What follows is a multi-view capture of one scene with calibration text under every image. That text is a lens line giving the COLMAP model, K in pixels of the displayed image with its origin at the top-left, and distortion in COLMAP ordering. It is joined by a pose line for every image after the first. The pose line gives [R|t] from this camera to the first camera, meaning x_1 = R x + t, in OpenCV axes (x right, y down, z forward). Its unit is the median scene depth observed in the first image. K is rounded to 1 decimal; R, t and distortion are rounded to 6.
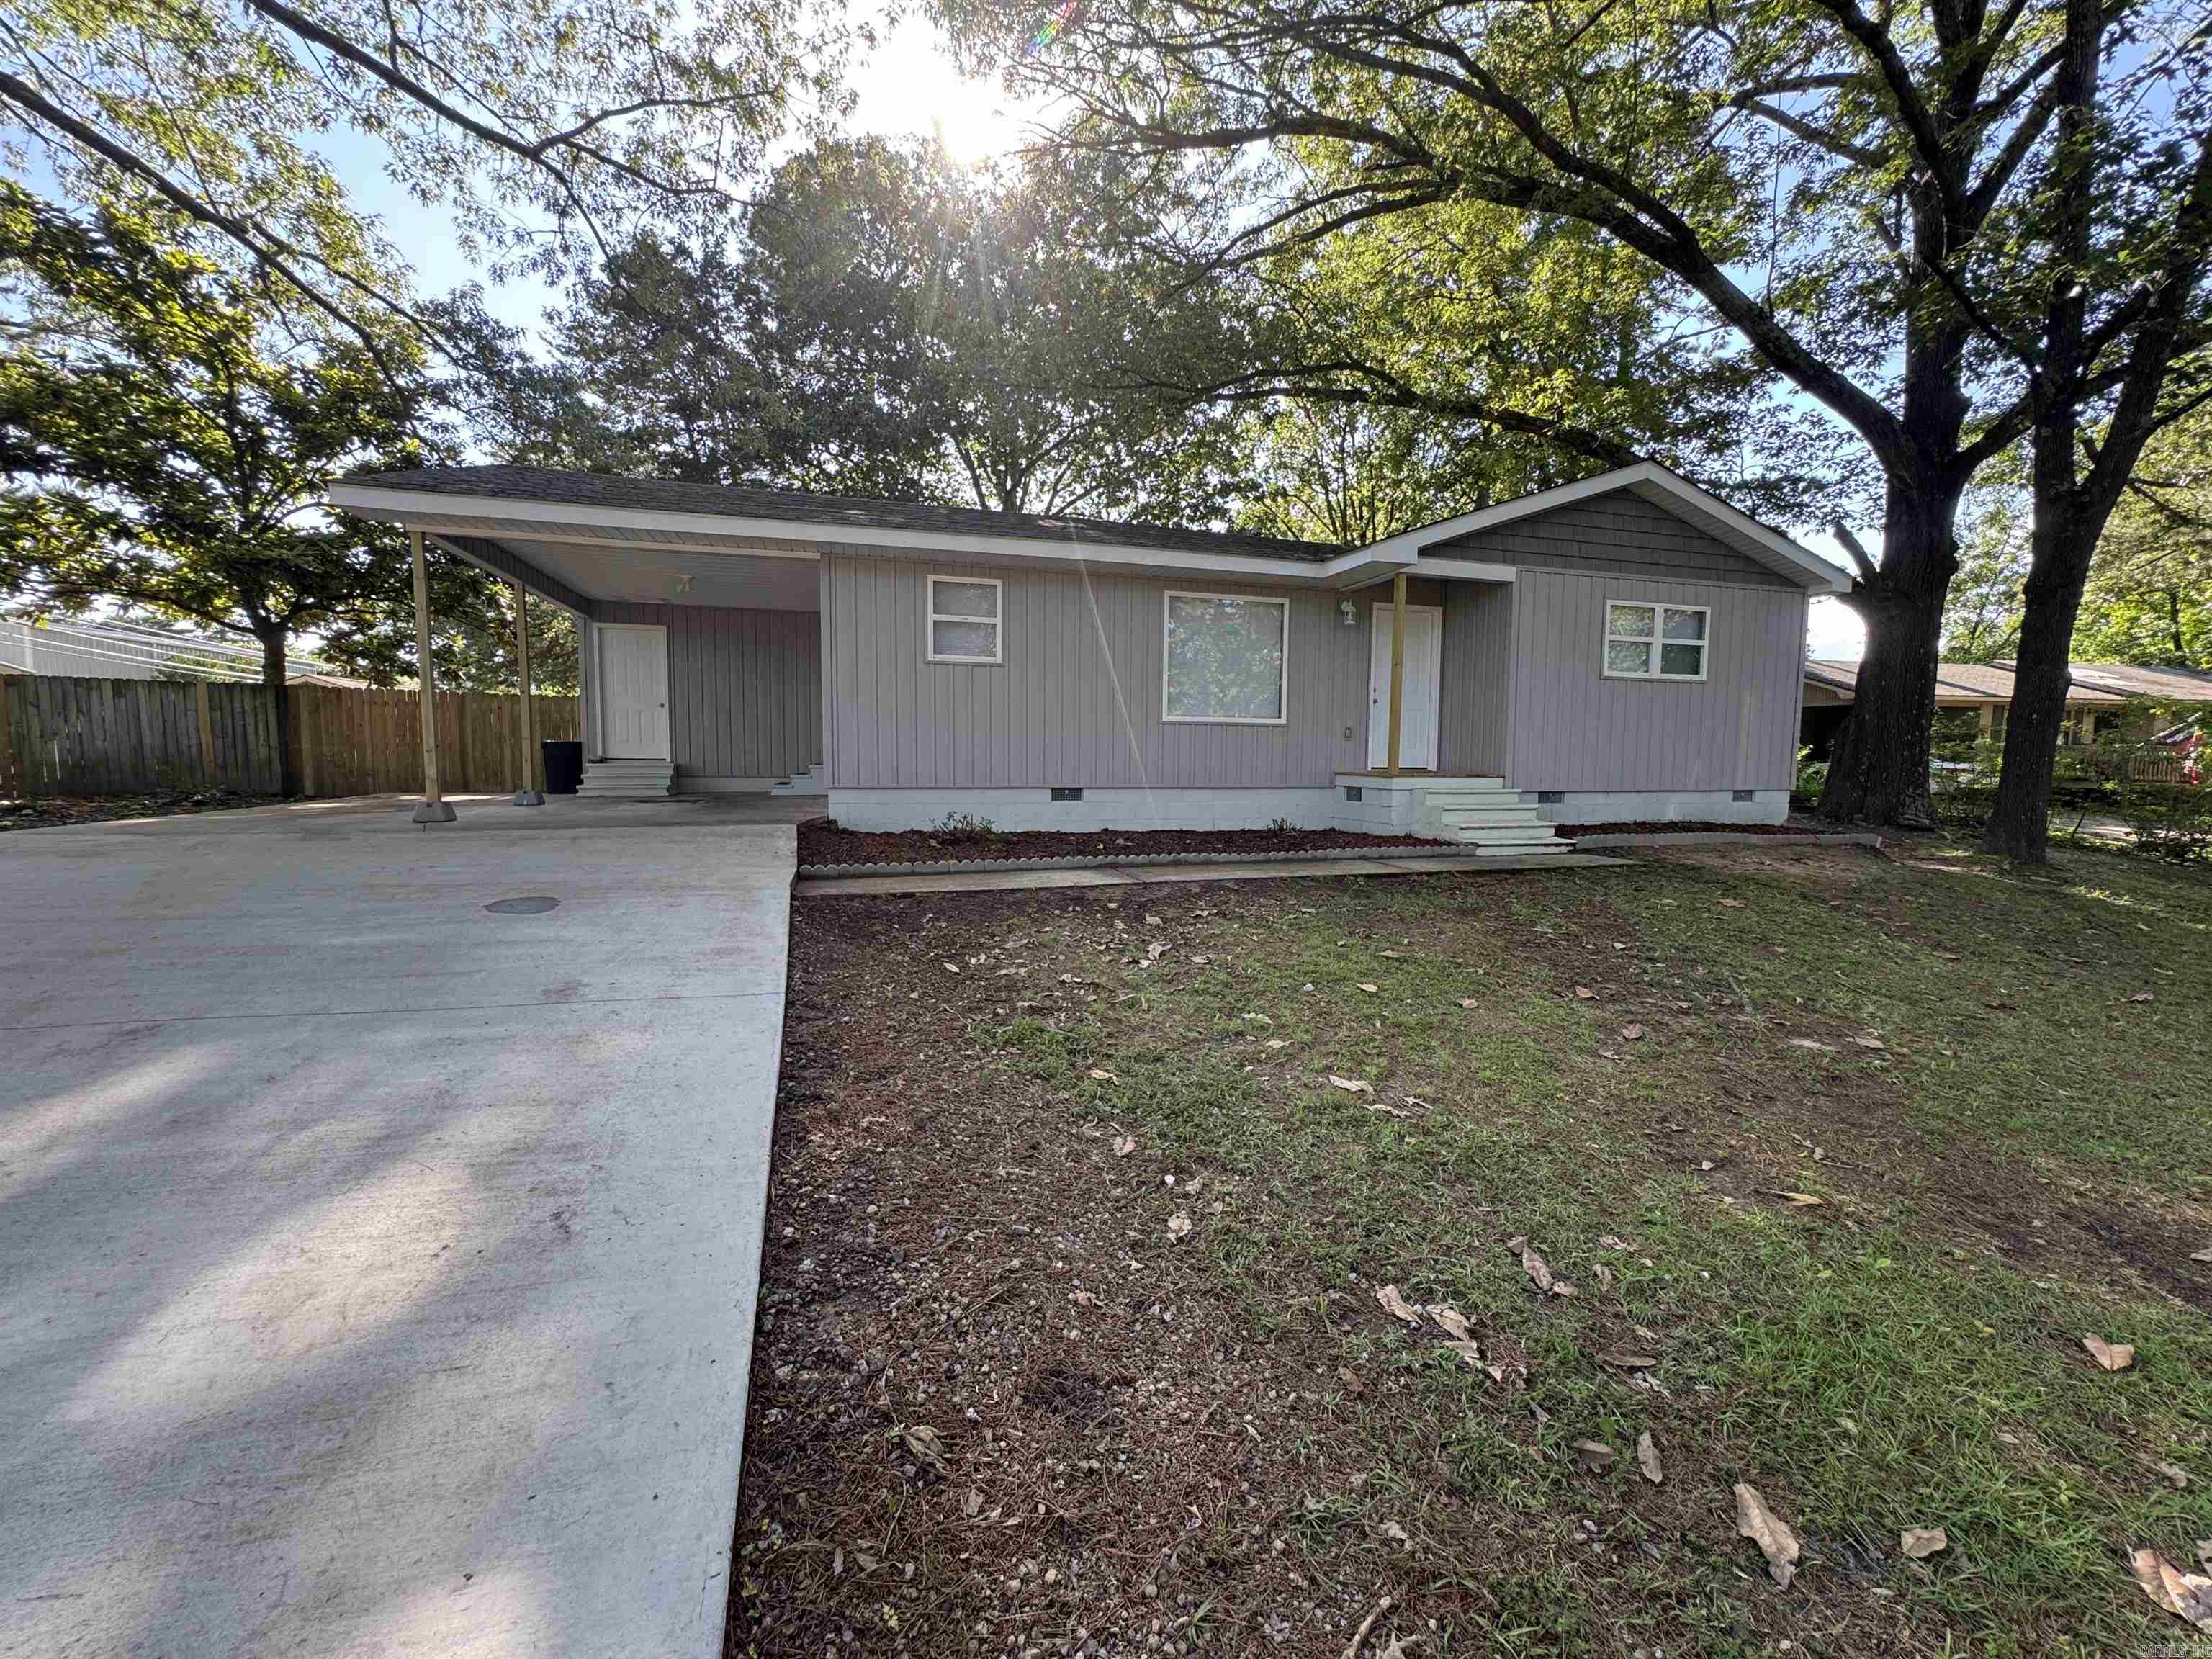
lens RADIAL K [[884.7, 0, 1106.0], [0, 884.7, 836.1], [0, 0, 1]] dist [-0.003887, 0.000692]
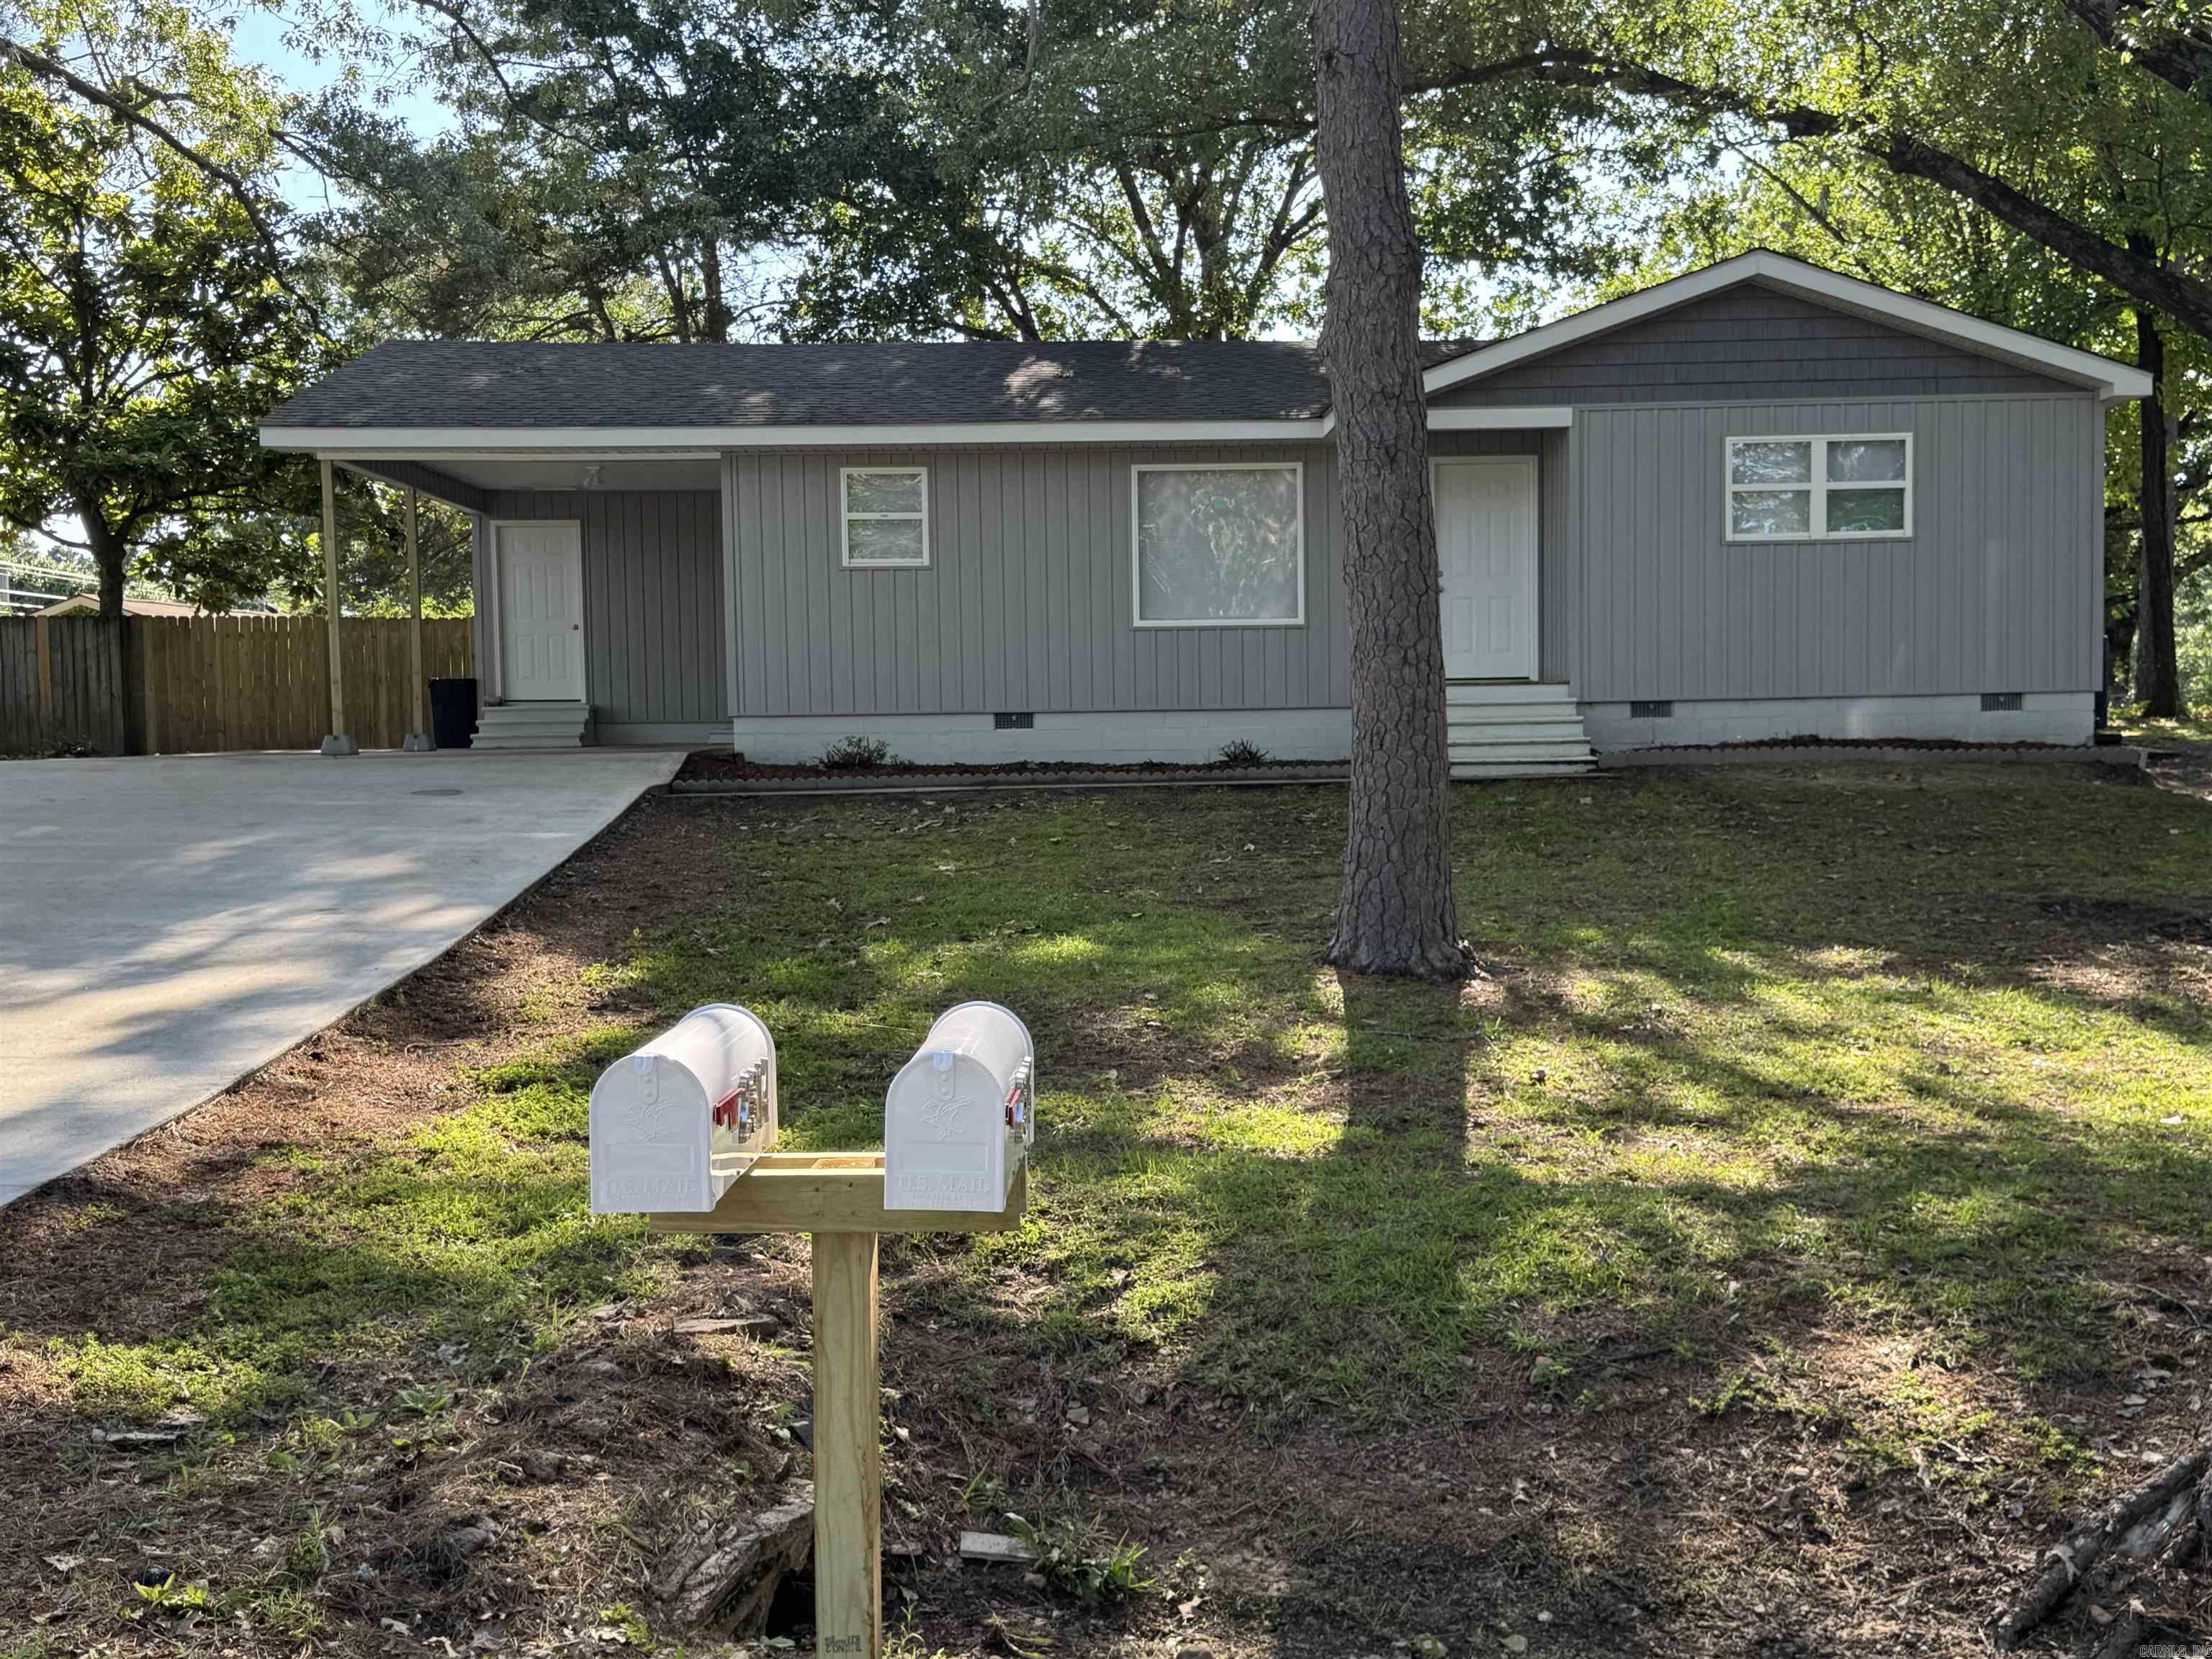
lens RADIAL K [[2405.2, 0, 1105.3], [0, 2405.2, 838.6], [0, 0, 1]] dist [0.093686, 0.000000]
pose [[0.962276, -0.012568, -0.271783, 0.591362], [0.000885, 0.999072, -0.043068, 0.145530], [0.272072, 0.041203, 0.961394, -1.023182]]
